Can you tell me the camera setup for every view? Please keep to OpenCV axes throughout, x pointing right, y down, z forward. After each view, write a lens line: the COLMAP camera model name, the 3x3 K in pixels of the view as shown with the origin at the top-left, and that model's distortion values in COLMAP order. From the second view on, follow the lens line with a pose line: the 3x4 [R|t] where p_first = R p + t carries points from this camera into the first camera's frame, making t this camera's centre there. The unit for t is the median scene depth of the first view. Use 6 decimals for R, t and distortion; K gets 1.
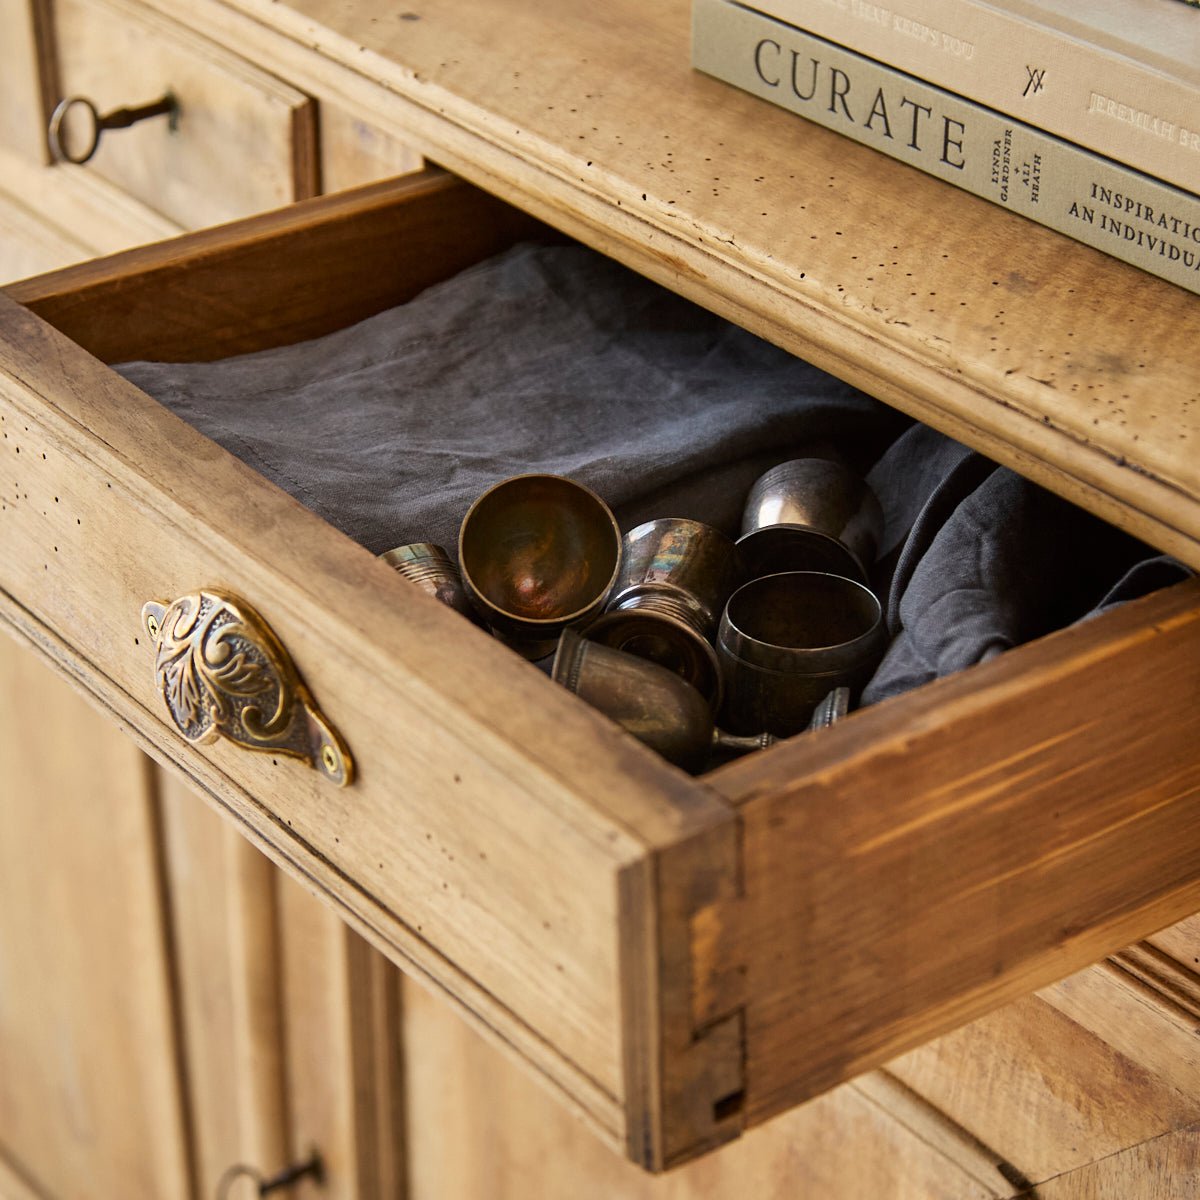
lens RADIAL K [[3250.2, 0, 600.0], [0, 3250.2, 600.0], [0, 0, 1]] dist [-0.026196, -0.276550]
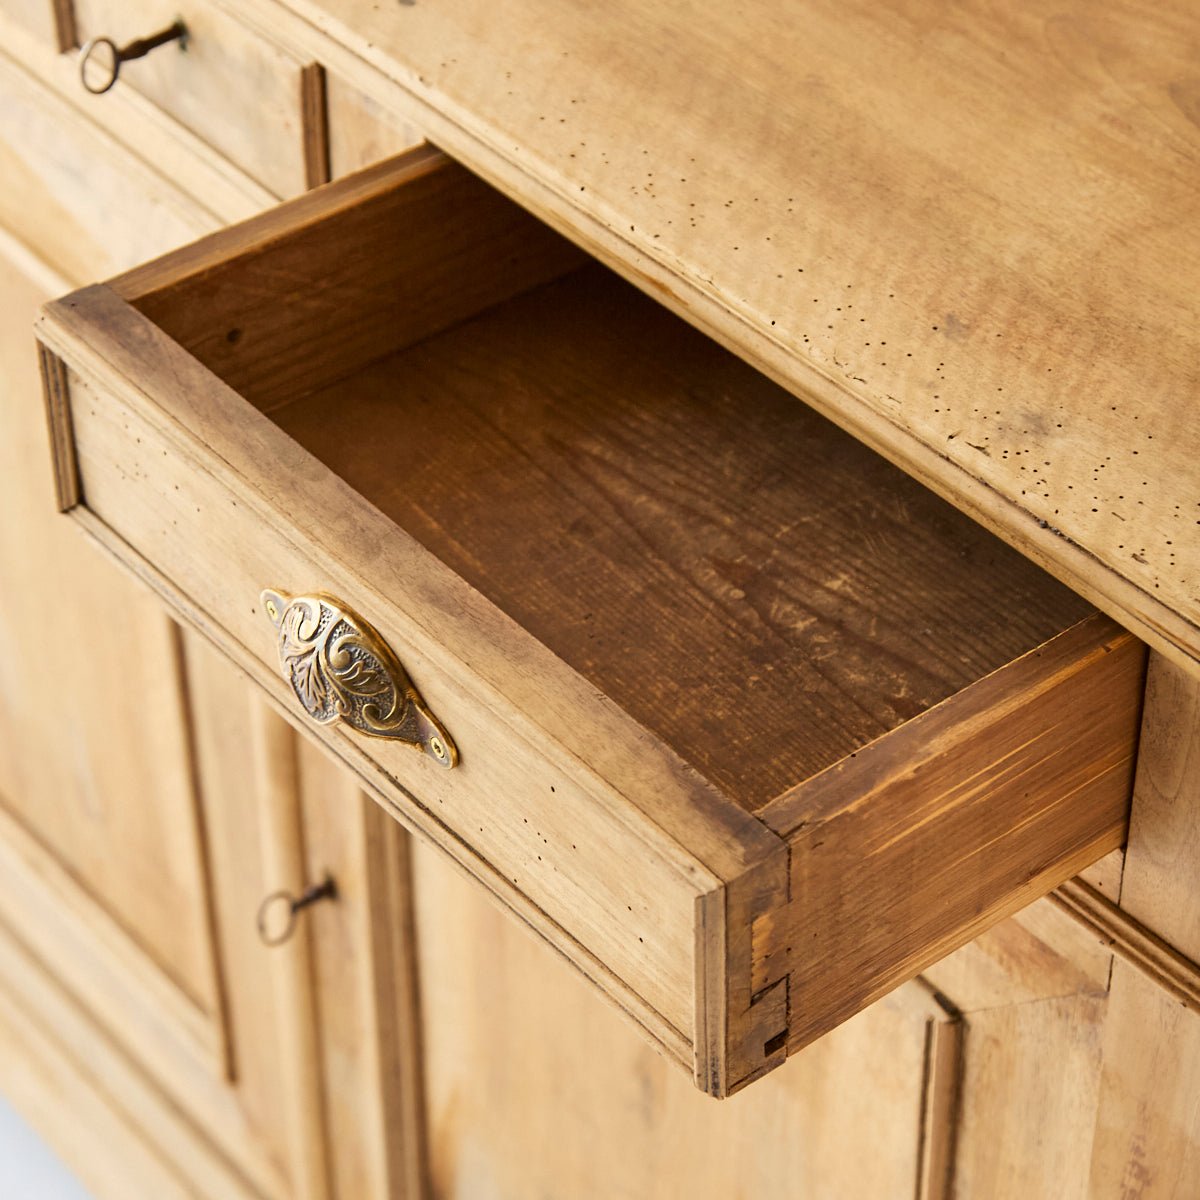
lens RADIAL K [[3218.0, 0, 575.3], [0, 3218.0, 534.4], [0, 0, 1]] dist [0.007133, -0.396795]
pose [[0.998852, -0.030502, 0.036941, -0.073096], [0.023849, 0.985367, 0.168772, -0.235090], [-0.041548, -0.167697, 0.984963, -0.193910]]
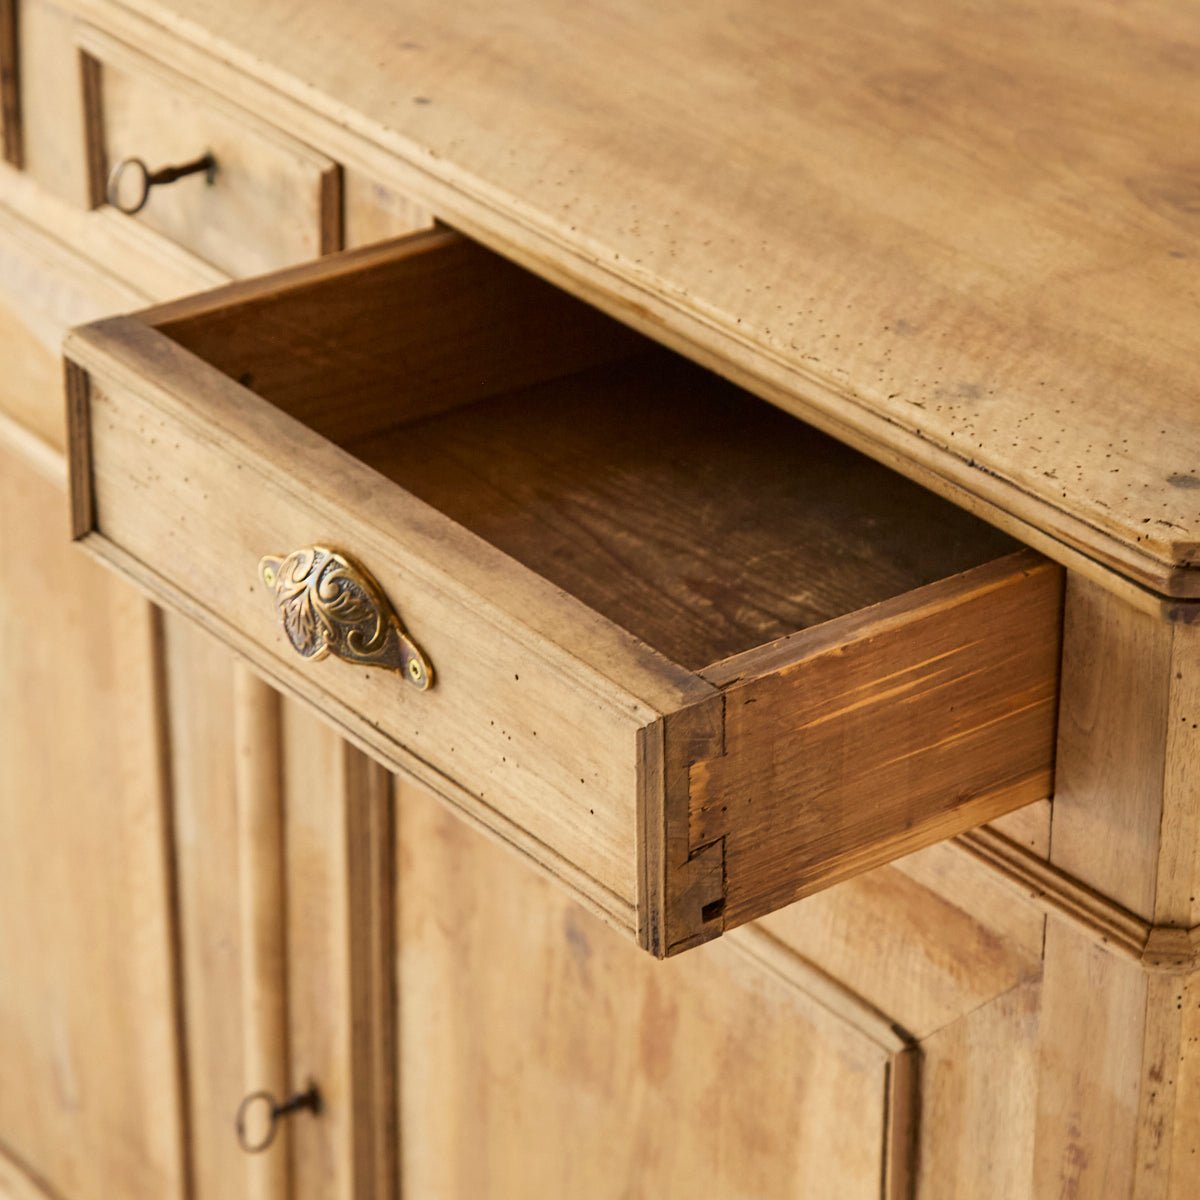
lens RADIAL K [[3927.5, 0, 600.0], [0, 3927.5, 600.0], [0, 0, 1]] dist [0.031807, -1.633846]
pose [[0.999660, 0.008124, 0.024783, -0.046966], [-0.007646, 0.999784, -0.019316, 0.050737], [-0.024935, 0.019119, 0.999506, -0.622005]]
